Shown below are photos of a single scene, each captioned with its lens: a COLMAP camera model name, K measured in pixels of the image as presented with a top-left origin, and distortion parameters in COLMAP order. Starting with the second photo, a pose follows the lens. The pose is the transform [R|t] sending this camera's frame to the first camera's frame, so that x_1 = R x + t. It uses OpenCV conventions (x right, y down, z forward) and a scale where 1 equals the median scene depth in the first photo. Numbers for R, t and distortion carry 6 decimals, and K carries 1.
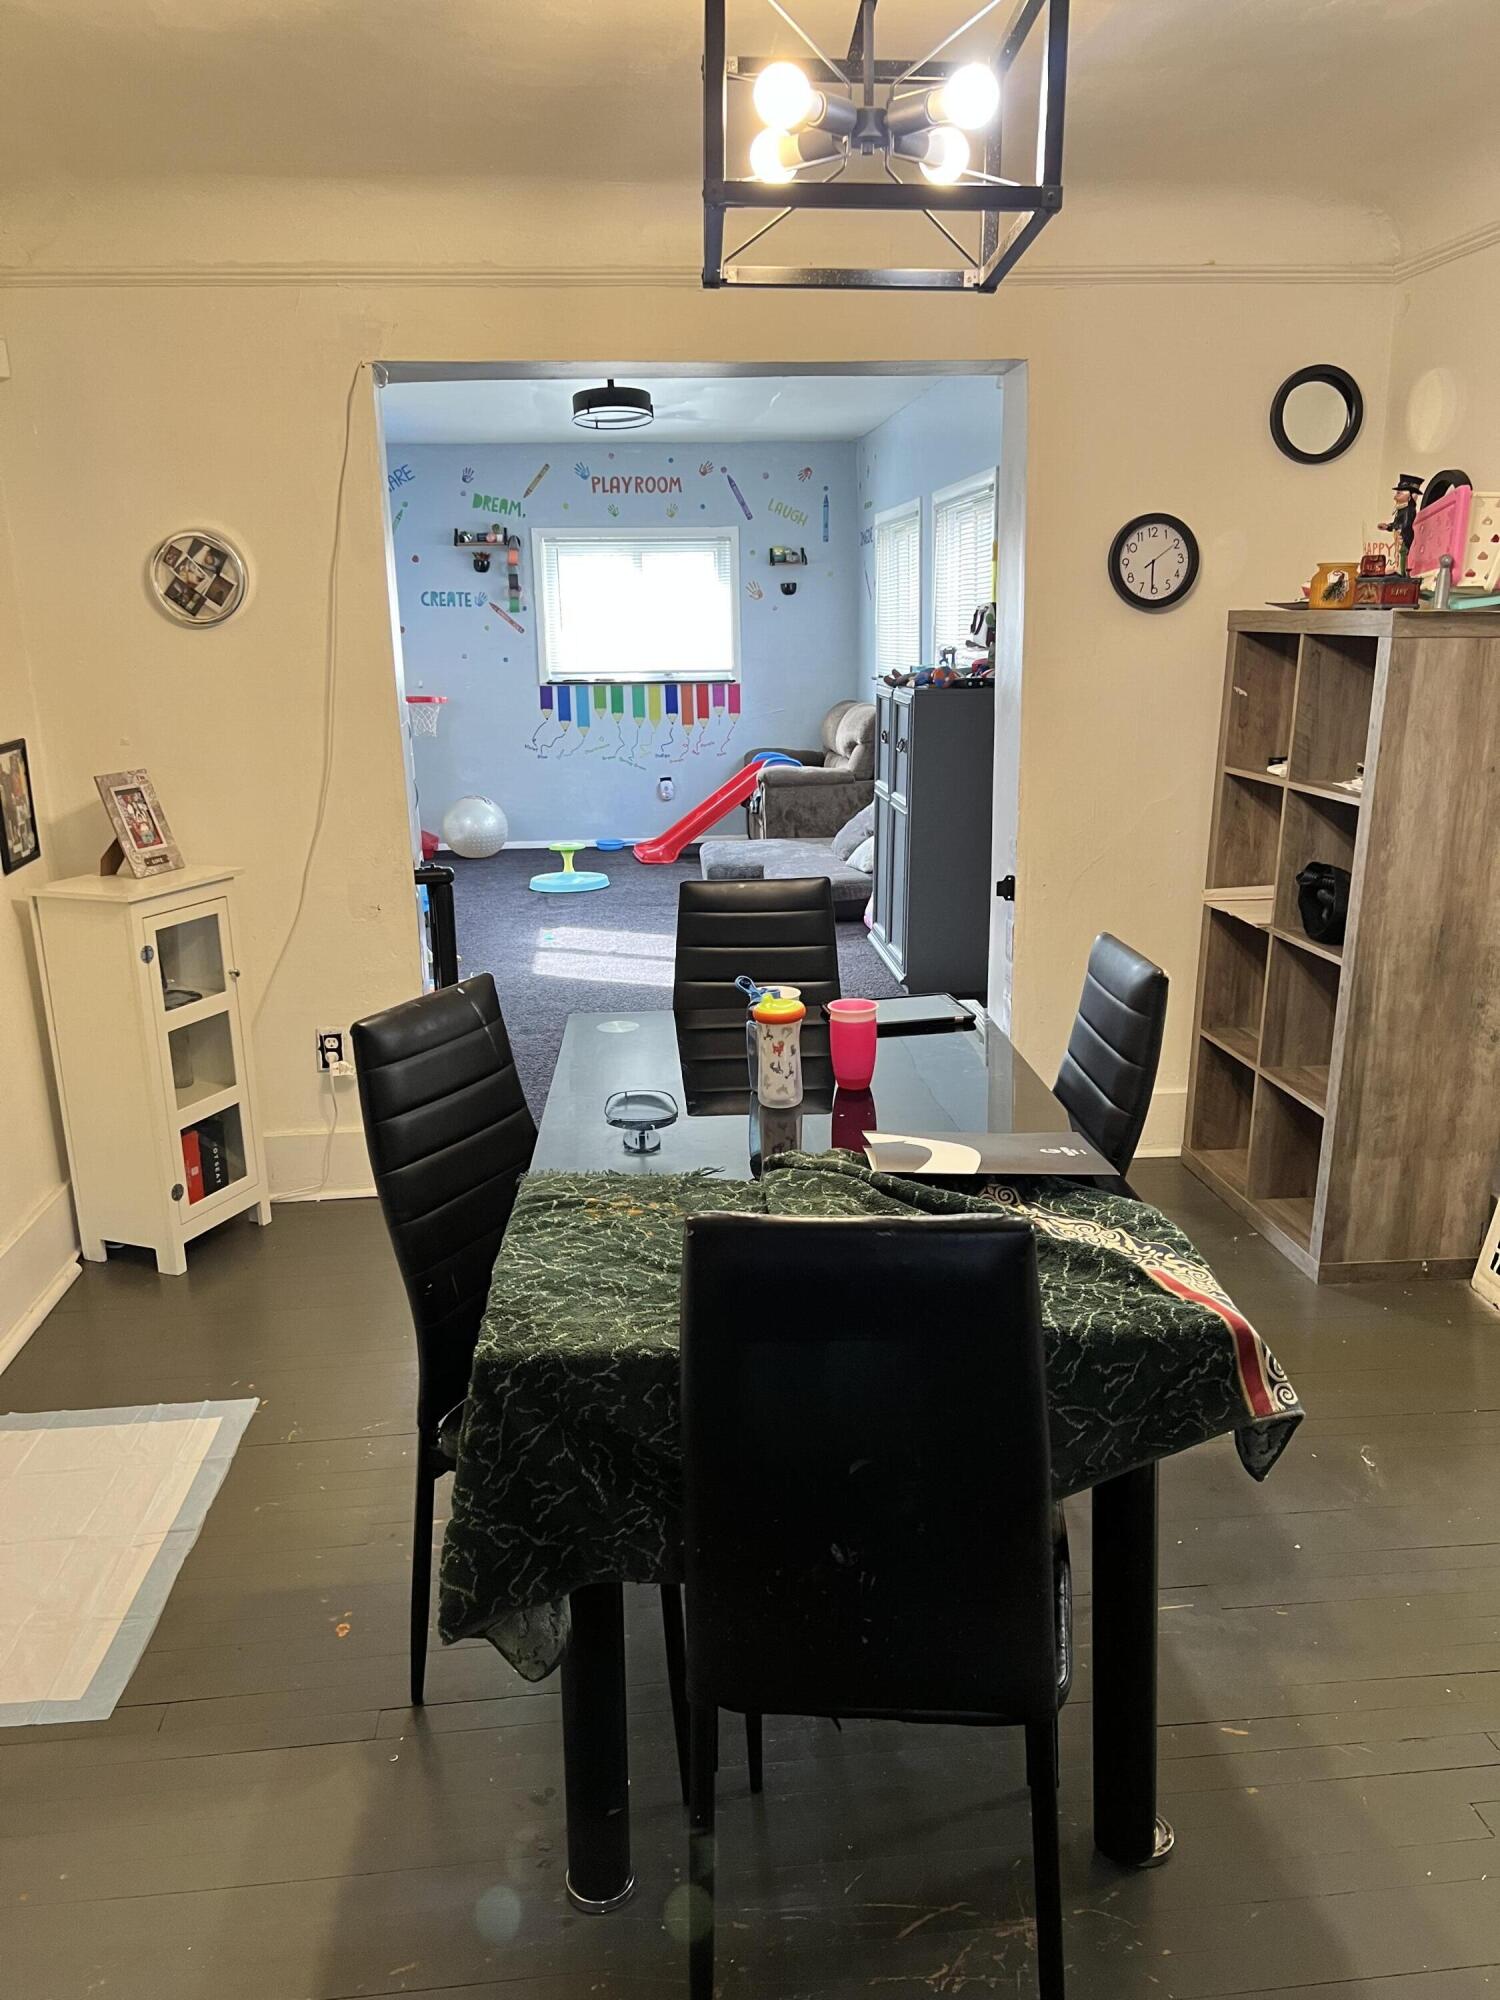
lens RADIAL K [[1468.2, 0, 738.7], [0, 1468.2, 1008.4], [0, 0, 1]] dist [0.113998, -0.299164]
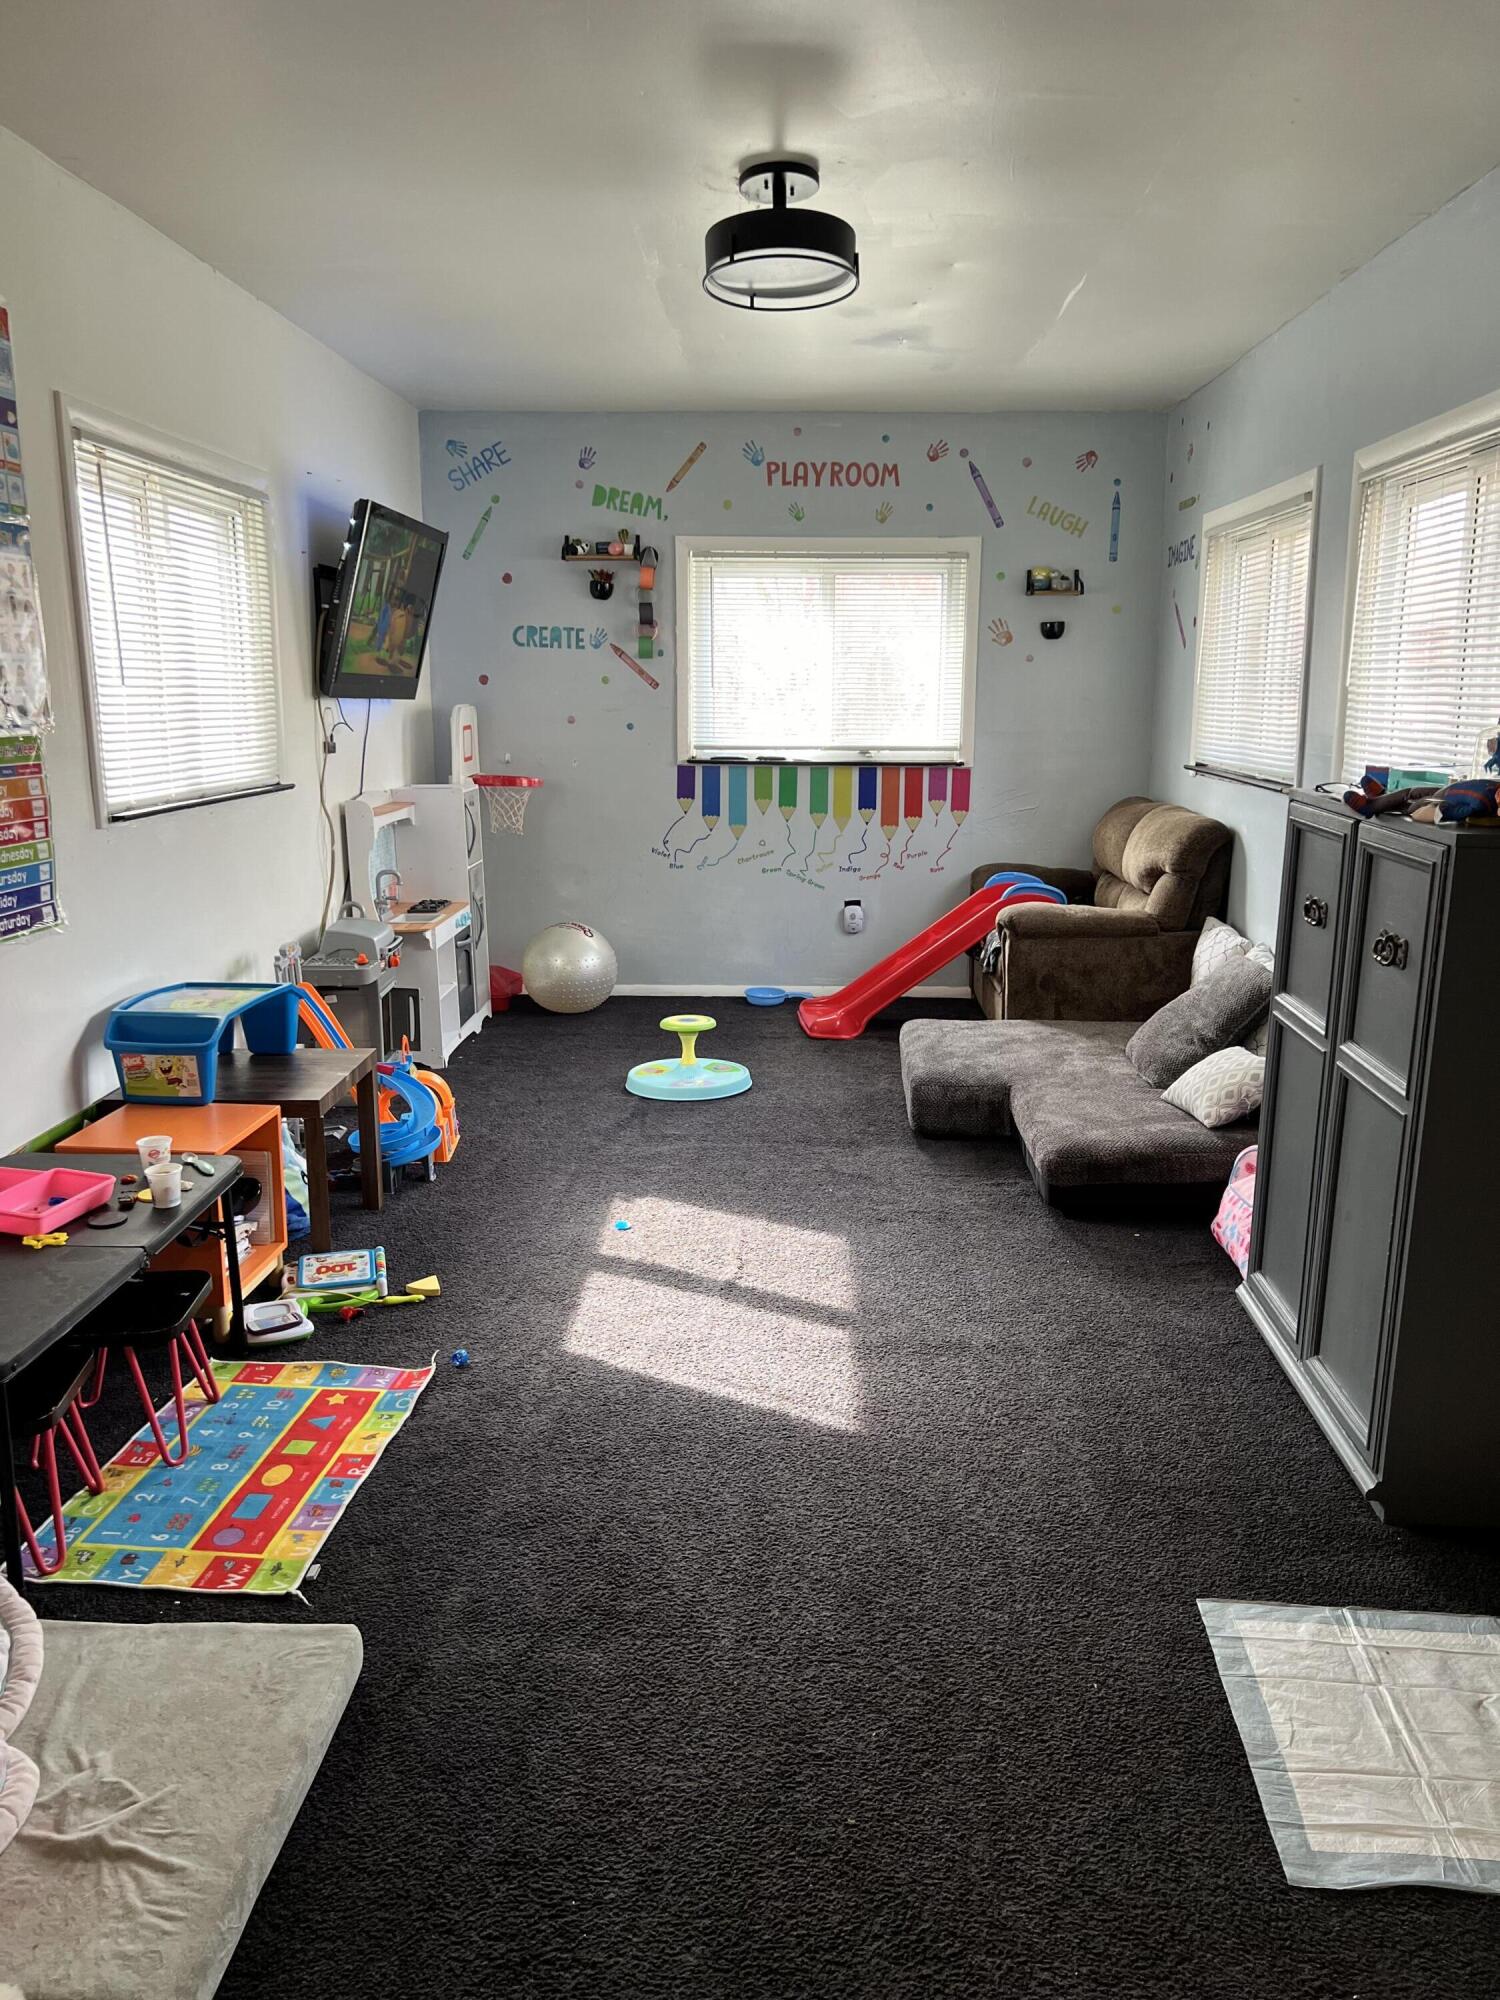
lens RADIAL K [[1468.2, 0, 738.7], [0, 1468.2, 1008.4], [0, 0, 1]] dist [0.113998, -0.299164]
pose [[0.990974, 0.048424, -0.125005, -0.015227], [-0.053419, 0.997890, -0.036917, -0.083267], [0.122954, 0.043262, 0.991469, 0.336289]]
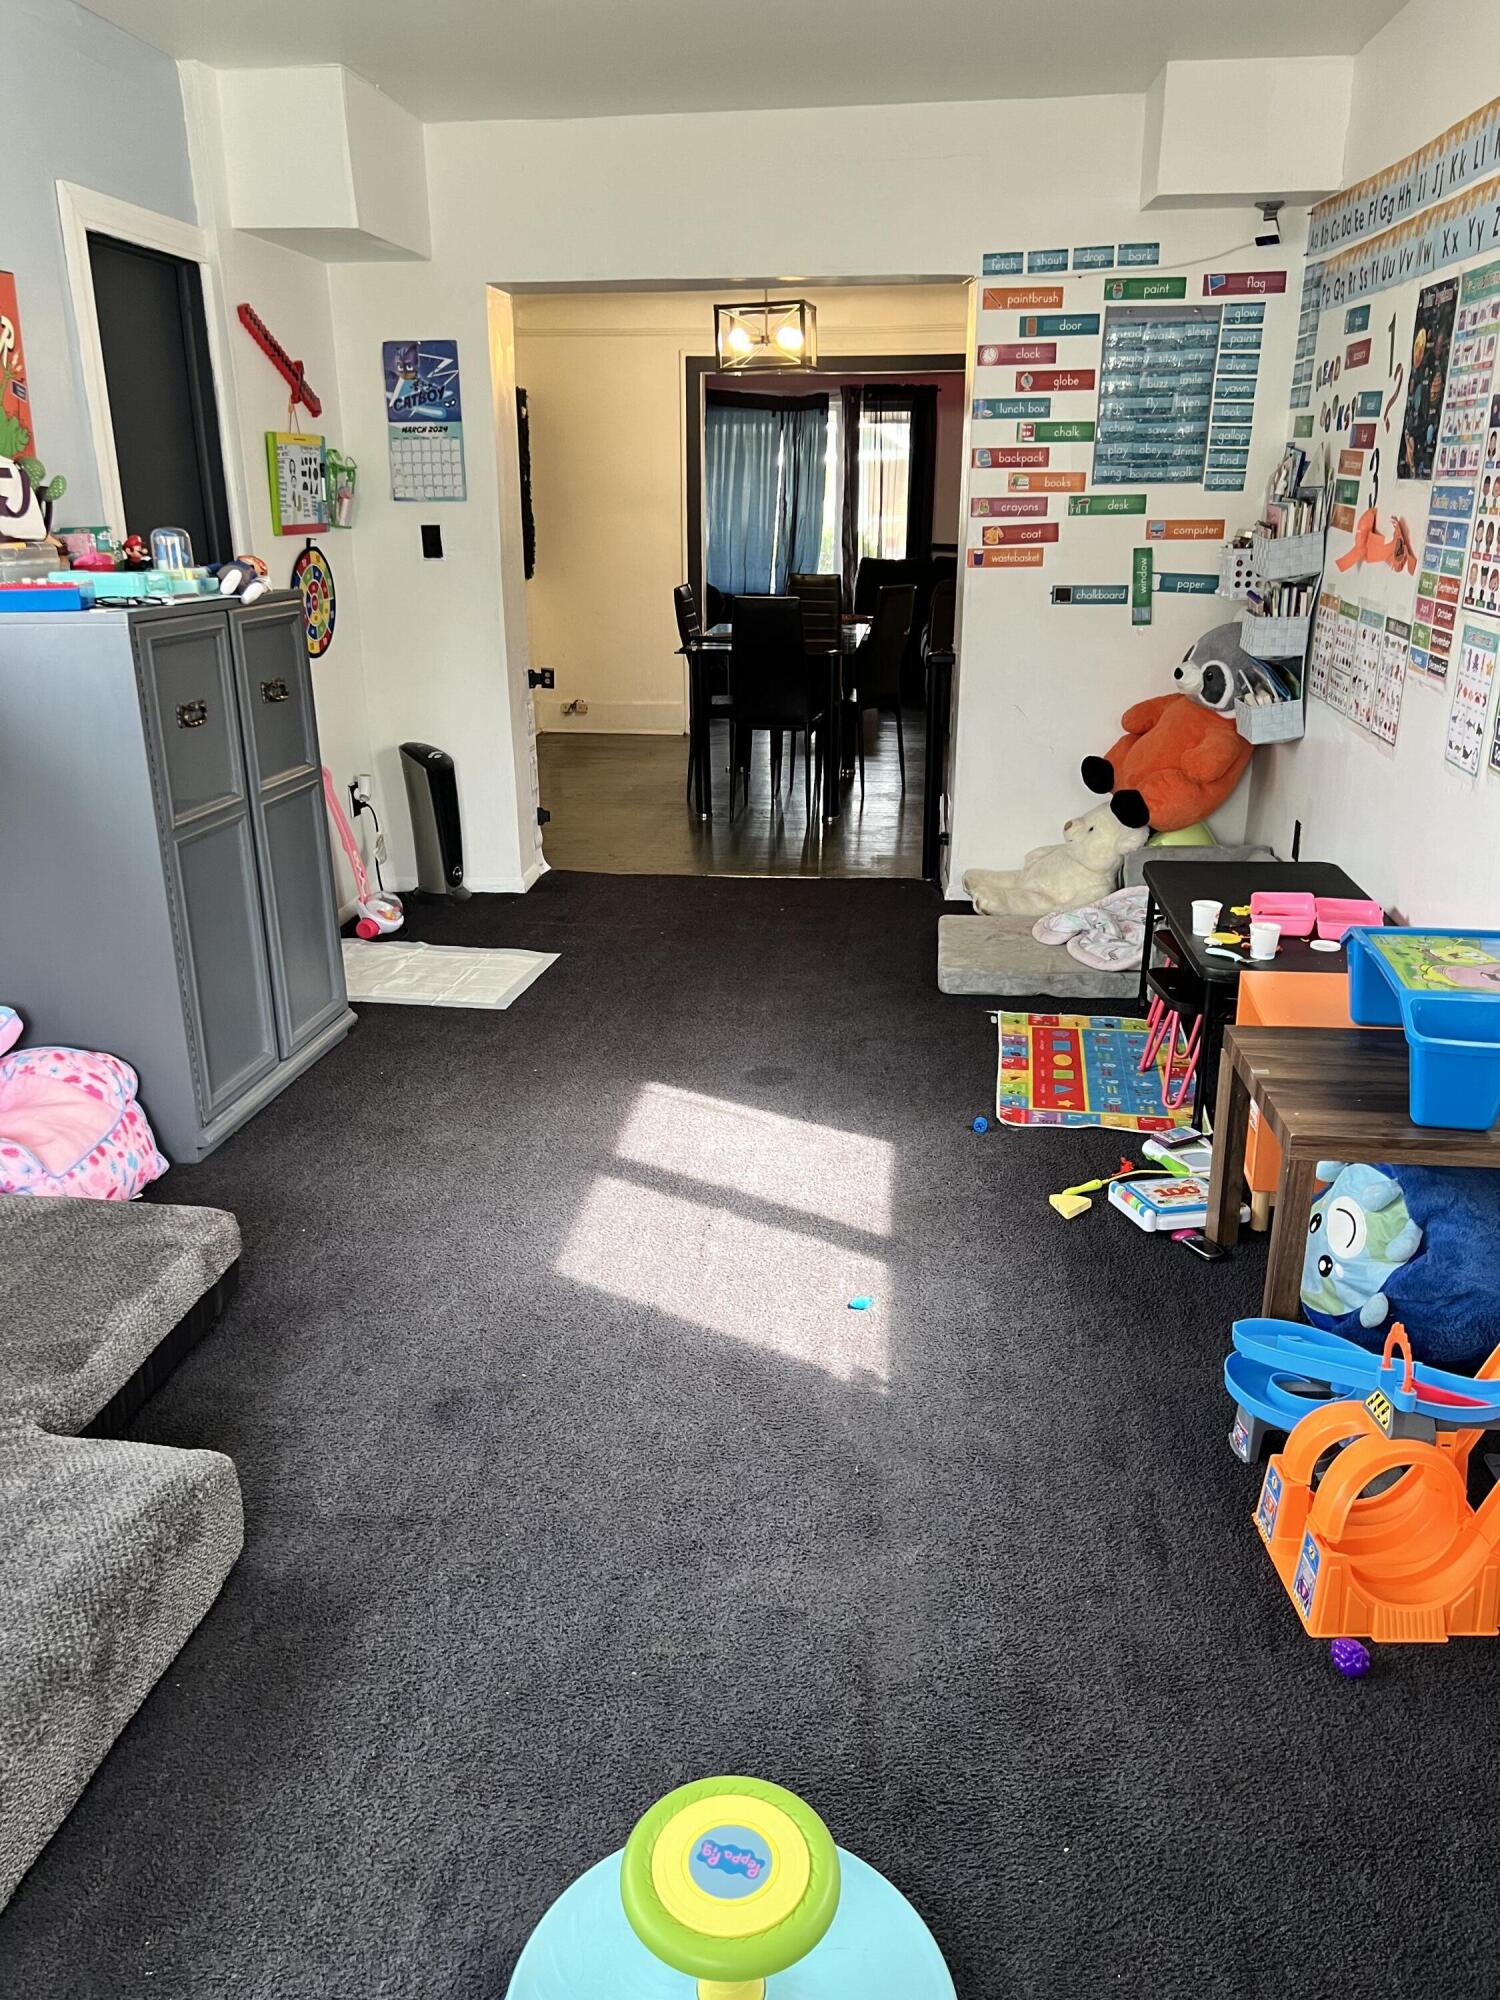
lens RADIAL K [[1468.2, 0, 738.7], [0, 1468.2, 1008.4], [0, 0, 1]] dist [0.113998, -0.299164]
pose [[-0.977185, -0.039659, 0.208656, -0.128067], [0.082560, 0.834227, 0.545206, -0.237376], [-0.195689, 0.549993, -0.811920, 0.935831]]
